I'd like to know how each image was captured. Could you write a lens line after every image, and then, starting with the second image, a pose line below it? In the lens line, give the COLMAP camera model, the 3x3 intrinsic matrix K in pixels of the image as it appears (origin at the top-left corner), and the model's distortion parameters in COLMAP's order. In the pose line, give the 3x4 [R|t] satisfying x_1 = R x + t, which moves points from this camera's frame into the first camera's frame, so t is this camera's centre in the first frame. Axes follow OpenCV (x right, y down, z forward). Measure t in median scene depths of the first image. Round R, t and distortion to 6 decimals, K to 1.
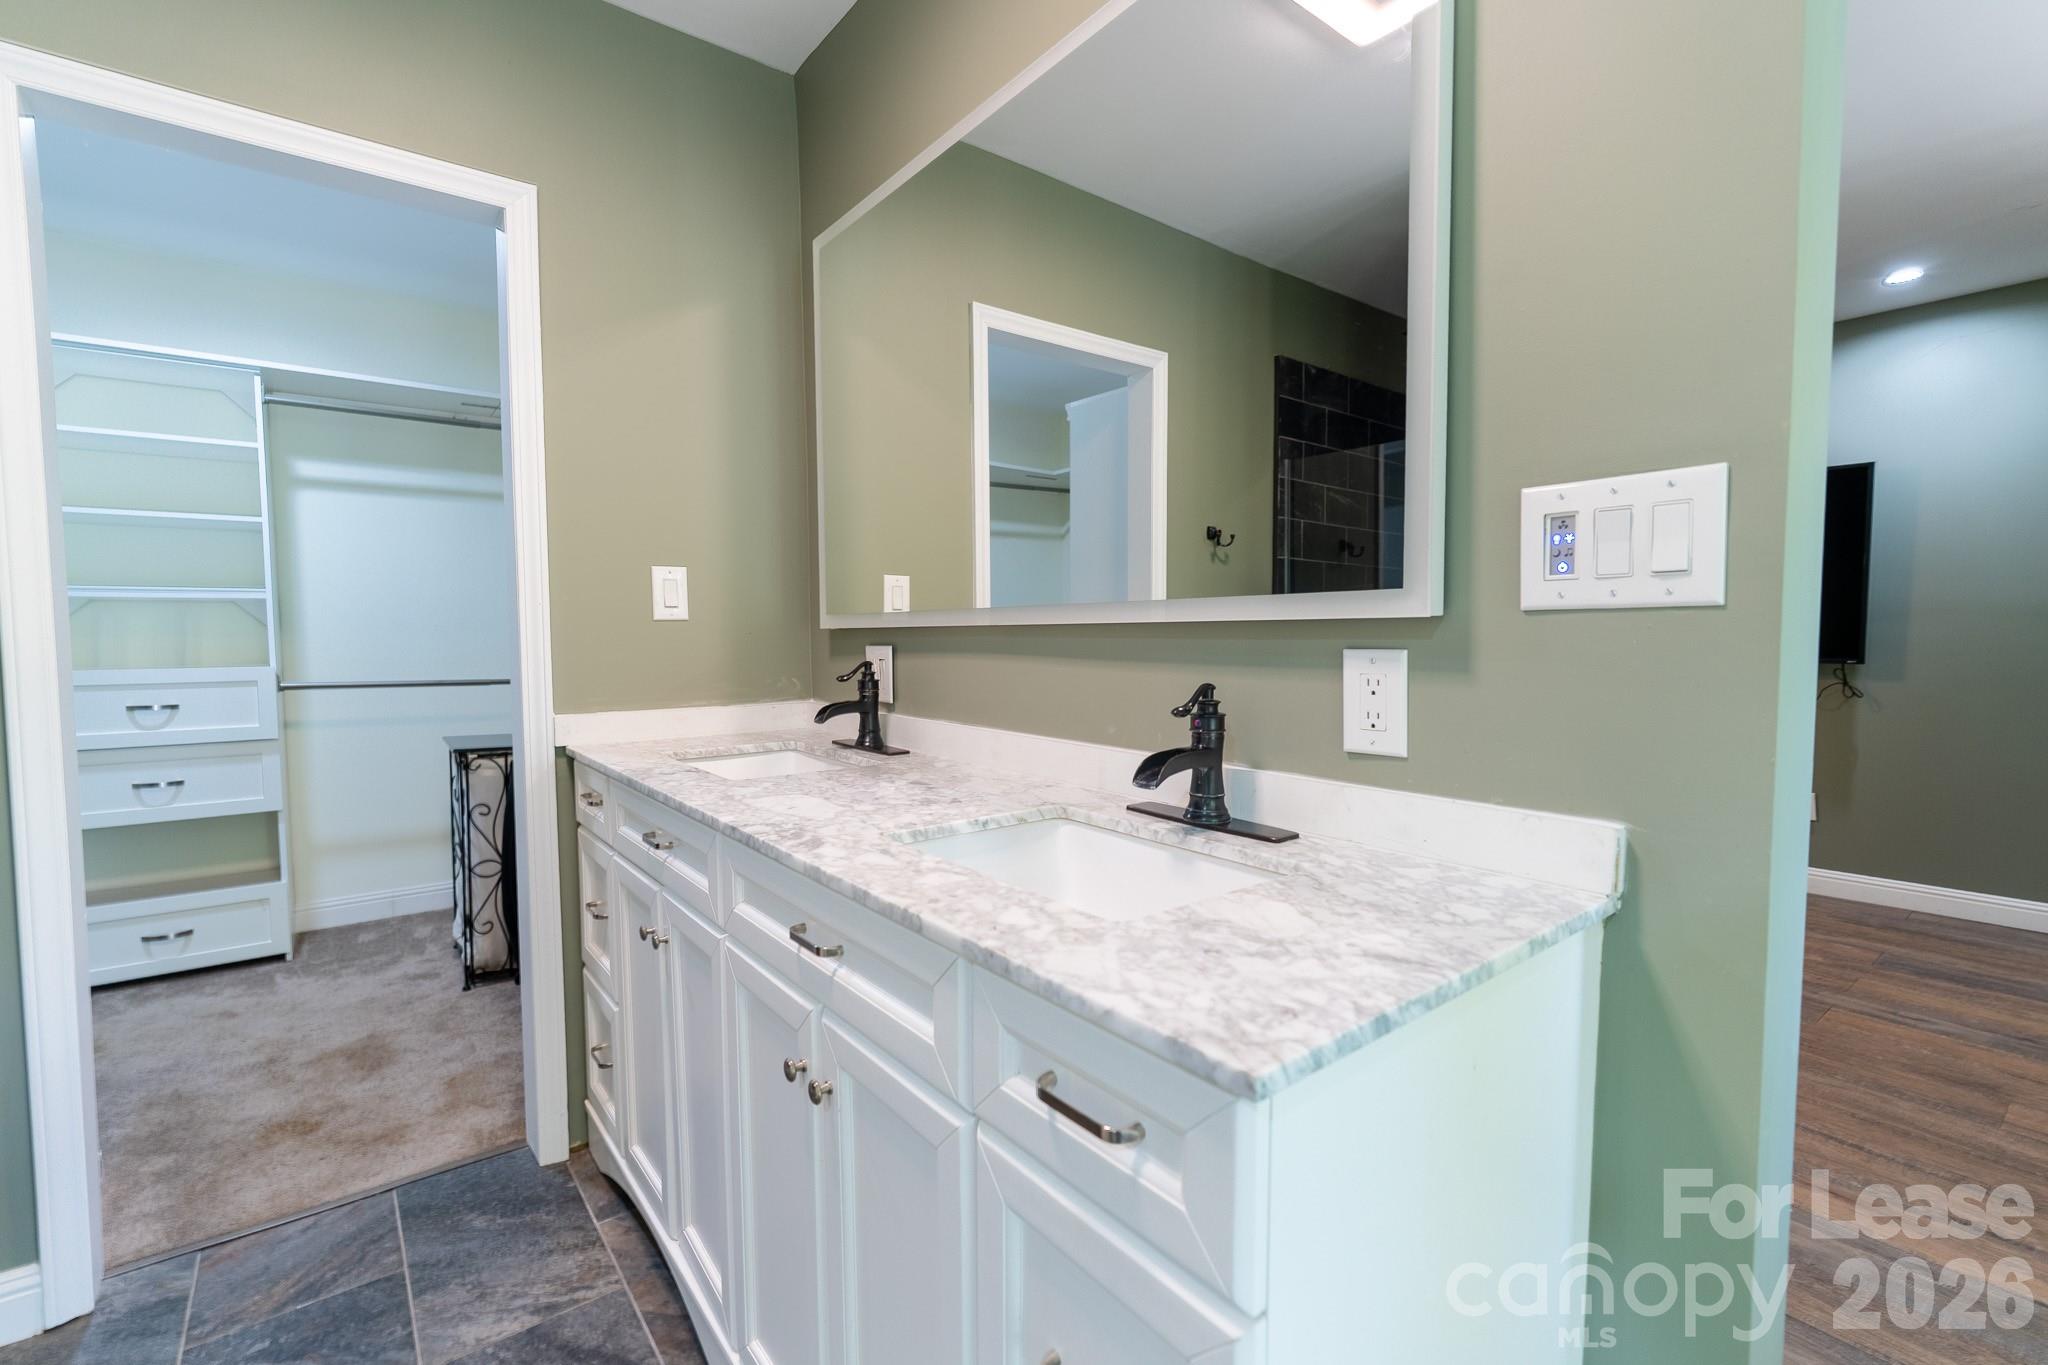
lens RADIAL K [[910.1, 0, 1043.9], [0, 910.1, 686.3], [0, 0, 1]] dist [-0.004420, 0.000228]
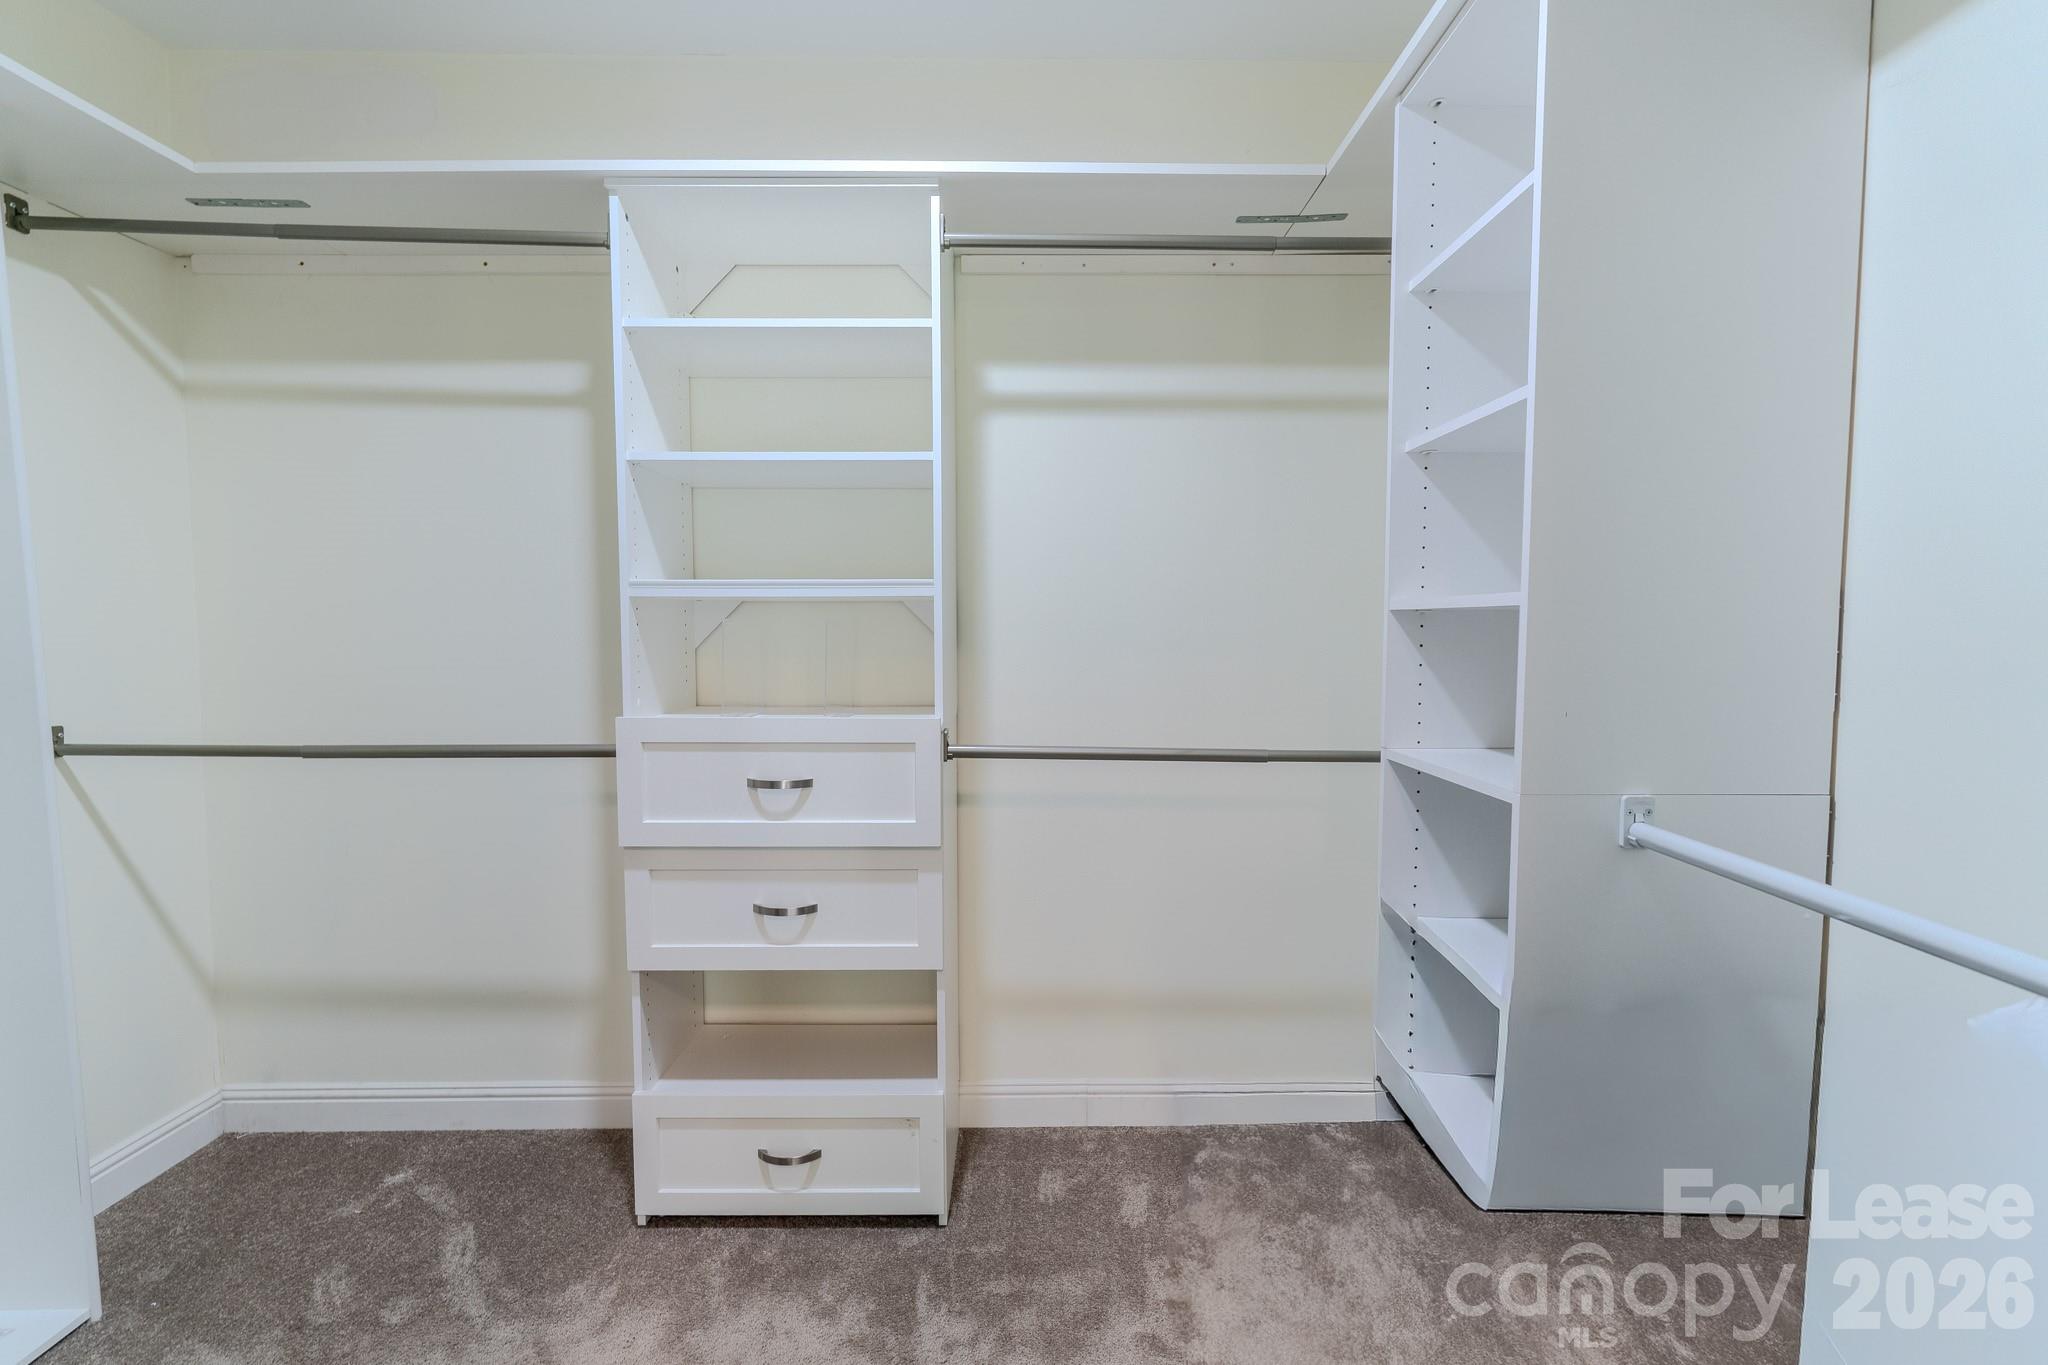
lens RADIAL K [[910.1, 0, 1015.4], [0, 910.1, 687.5], [0, 0, 1]] dist [-0.004420, 0.000228]
pose [[0.780261, 0.048994, -0.623532, -0.463421], [-0.038375, 0.998799, 0.030460, -0.059434], [0.624275, 0.000161, 0.781204, 0.591370]]
